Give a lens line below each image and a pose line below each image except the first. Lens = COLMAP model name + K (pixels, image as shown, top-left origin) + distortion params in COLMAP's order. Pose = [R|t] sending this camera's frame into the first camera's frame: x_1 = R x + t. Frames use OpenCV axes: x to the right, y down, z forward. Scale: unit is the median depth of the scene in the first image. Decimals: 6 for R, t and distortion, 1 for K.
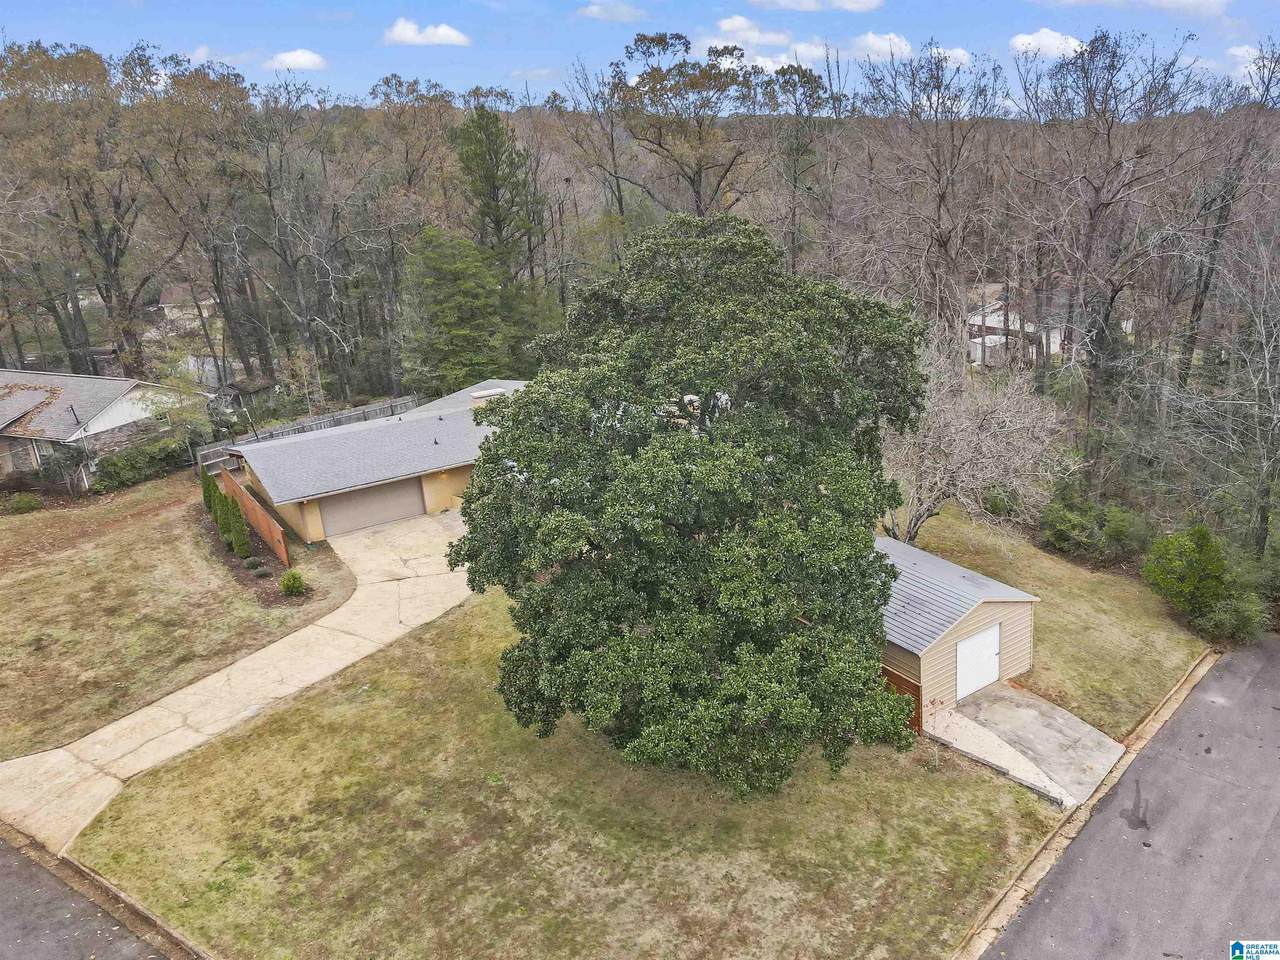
lens RADIAL K [[973.8, 0, 721.6], [0, 973.8, 483.0], [0, 0, 1]] dist [0.031954, -0.019279]
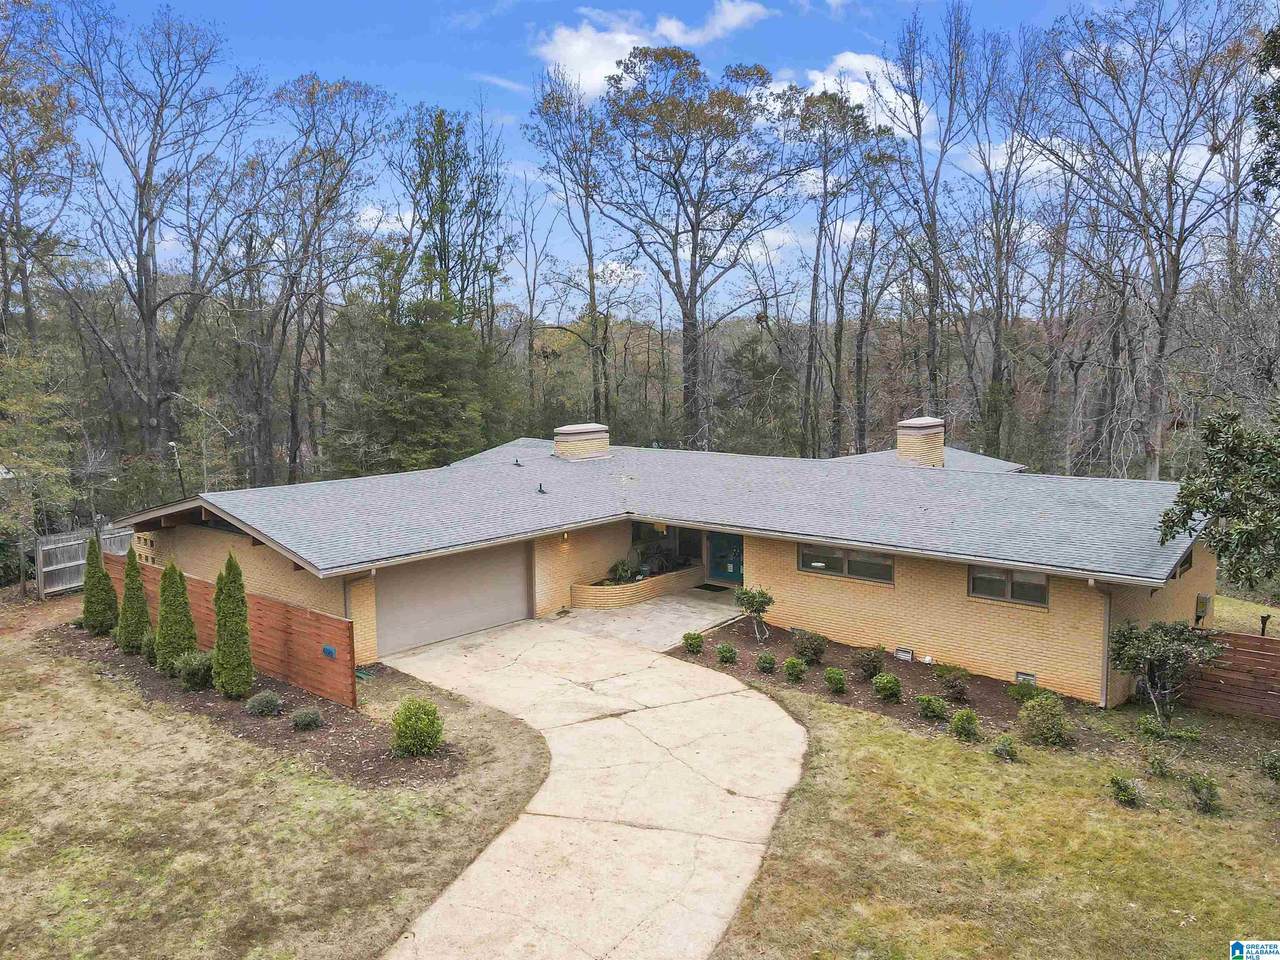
lens RADIAL K [[999.9, 0, 638.2], [0, 999.9, 479.9], [0, 0, 1]] dist [-0.000240, -0.000135]
pose [[0.980534, -0.016579, 0.195648, -0.371685], [0.059957, 0.974118, -0.217943, 0.085370], [-0.186971, 0.225431, 0.956150, 0.470676]]
